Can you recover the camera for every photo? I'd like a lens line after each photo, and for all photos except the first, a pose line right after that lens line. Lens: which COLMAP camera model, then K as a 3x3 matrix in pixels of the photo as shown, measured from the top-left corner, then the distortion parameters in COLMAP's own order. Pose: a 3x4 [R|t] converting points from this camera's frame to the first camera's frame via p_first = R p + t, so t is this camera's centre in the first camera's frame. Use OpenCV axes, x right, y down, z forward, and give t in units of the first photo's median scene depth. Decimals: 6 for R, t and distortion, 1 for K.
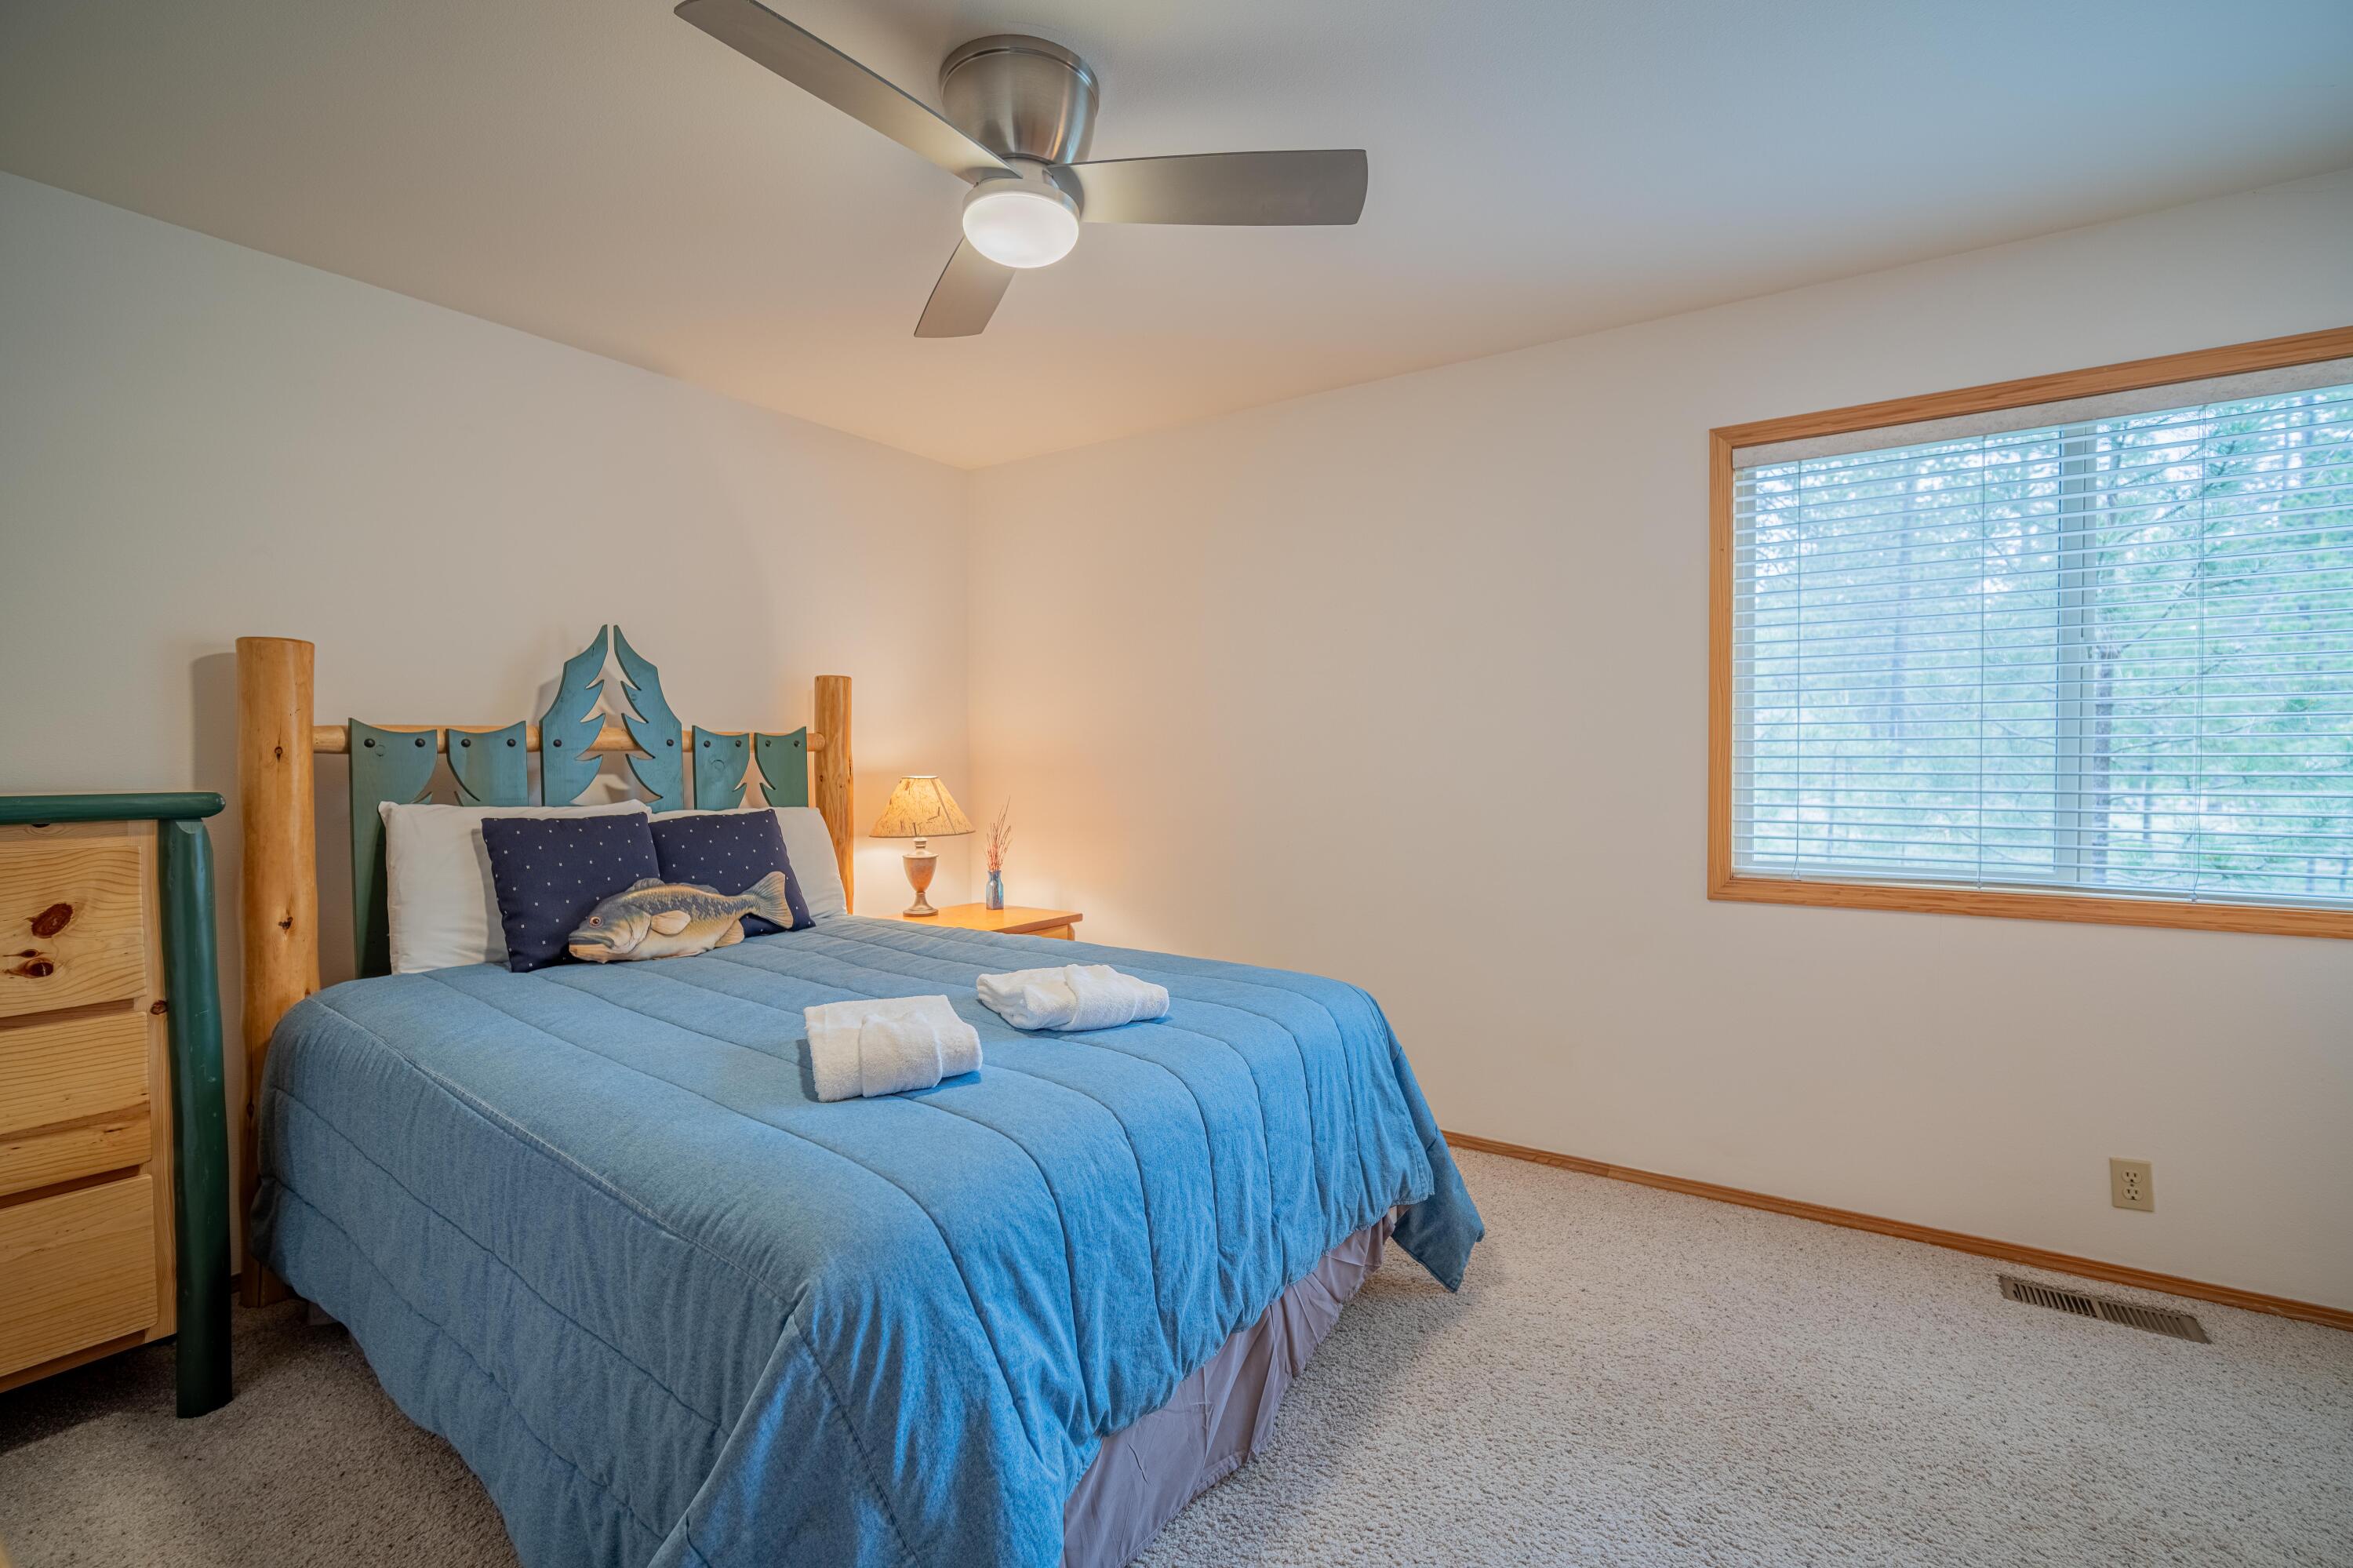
lens RADIAL K [[1032.3, 0, 1175.0], [0, 1032.3, 784.8], [0, 0, 1]] dist [0.000373, 0.000699]
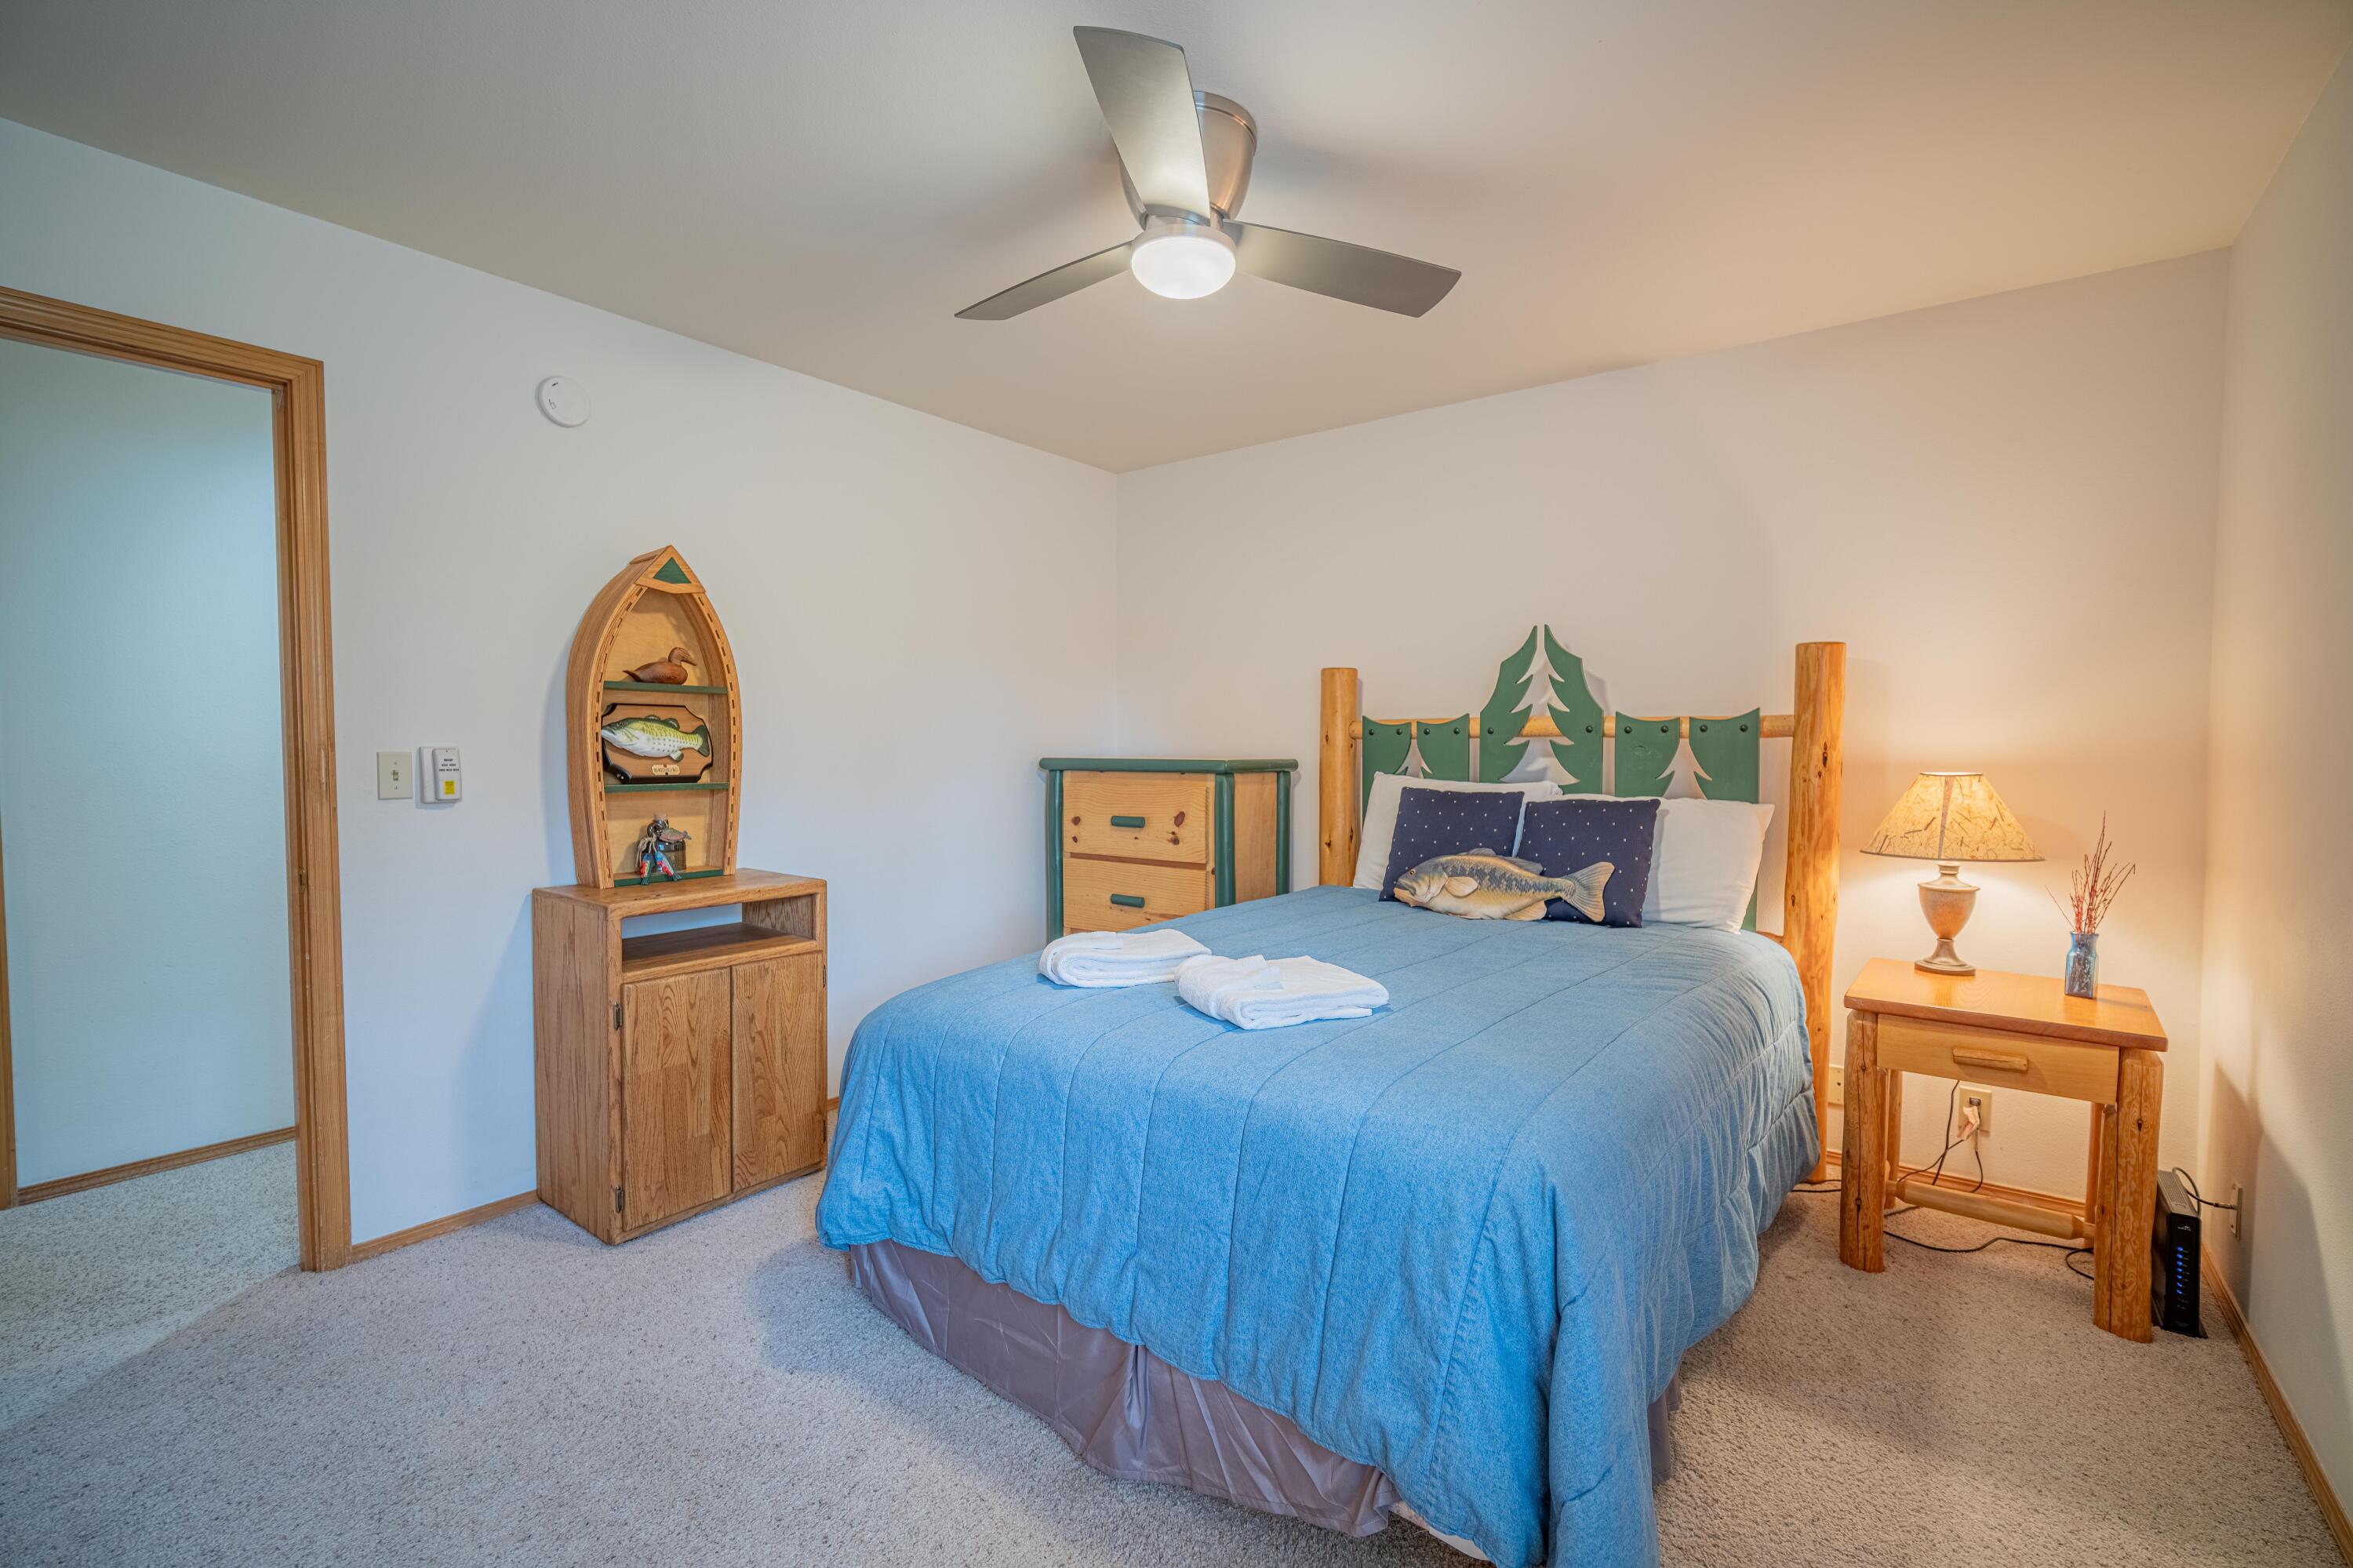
lens RADIAL K [[1032.3, 0, 1181.0], [0, 1032.3, 781.5], [0, 0, 1]] dist [0.000373, 0.000699]
pose [[-0.029197, 0.046179, -0.998506, 0.604919], [-0.030878, 0.998414, 0.047077, -0.026017], [0.999097, 0.032207, -0.027725, 0.641450]]
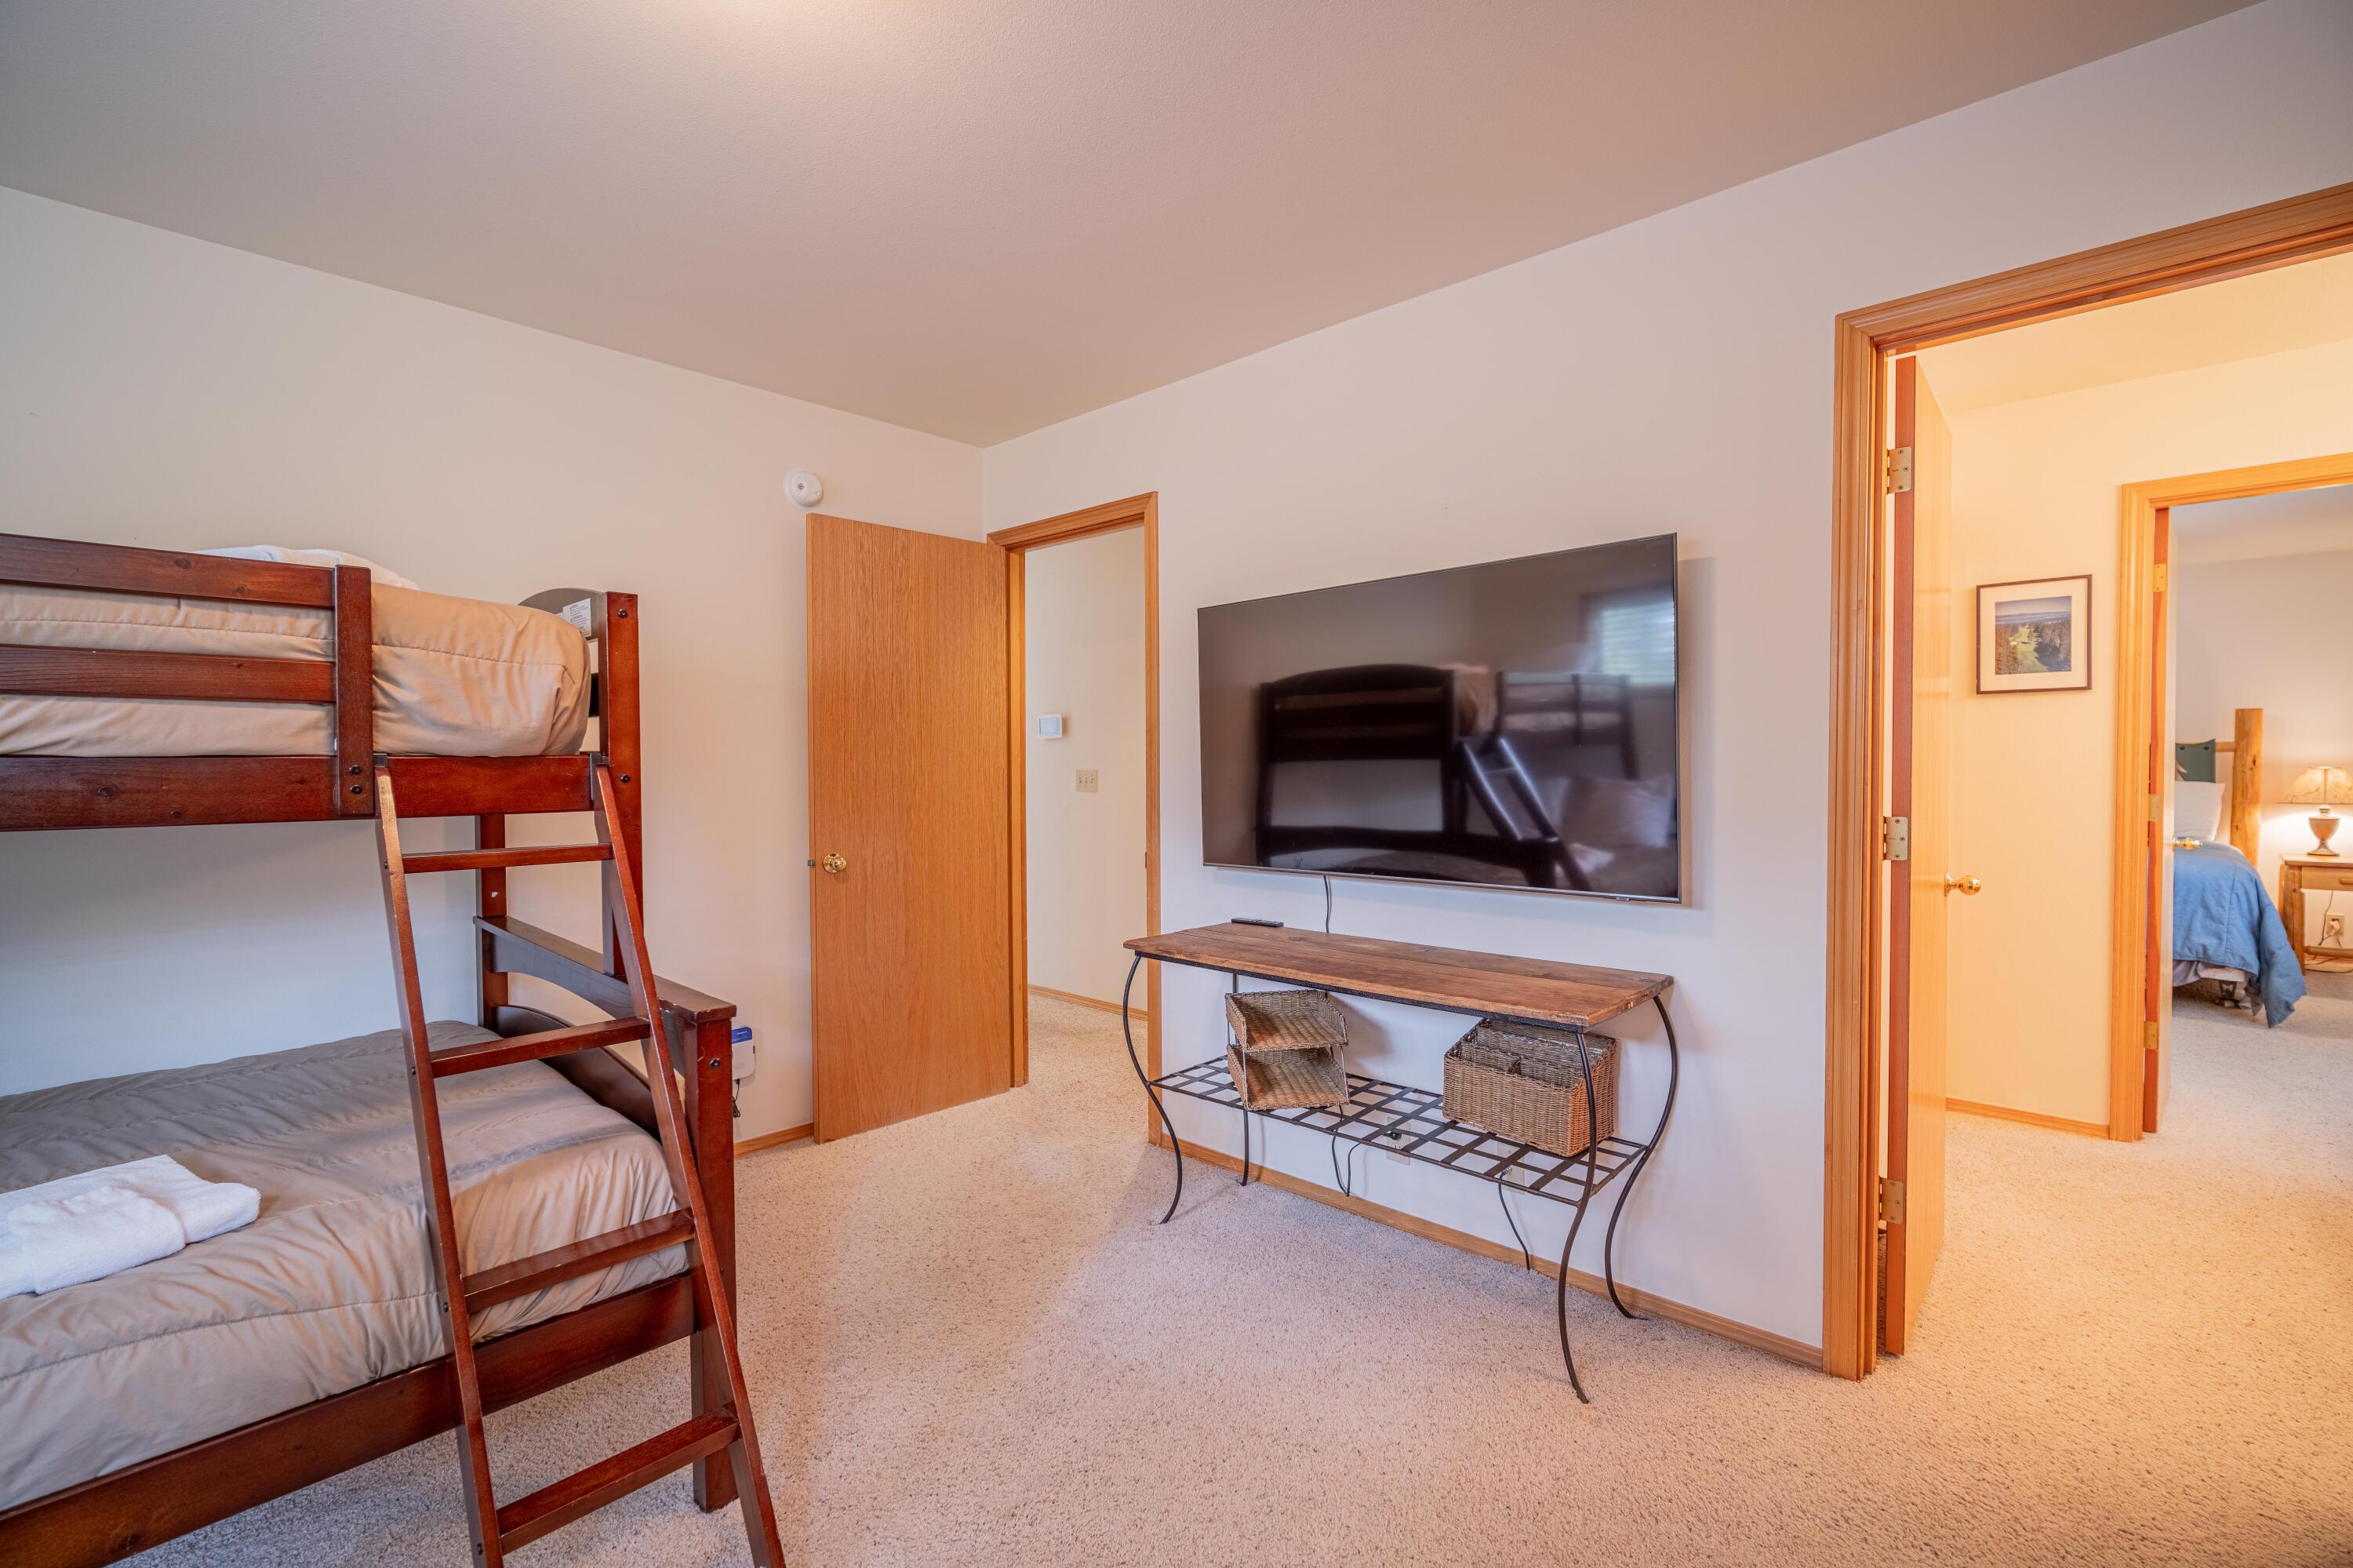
lens RADIAL K [[1032.3, 0, 1170.0], [0, 1032.3, 770.1], [0, 0, 1]] dist [0.000373, 0.000699]
pose [[-0.127050, 0.018639, -0.991721, 2.024517], [-0.027819, 0.999363, 0.022346, 0.011493], [0.991506, 0.030428, -0.126451, -0.736807]]
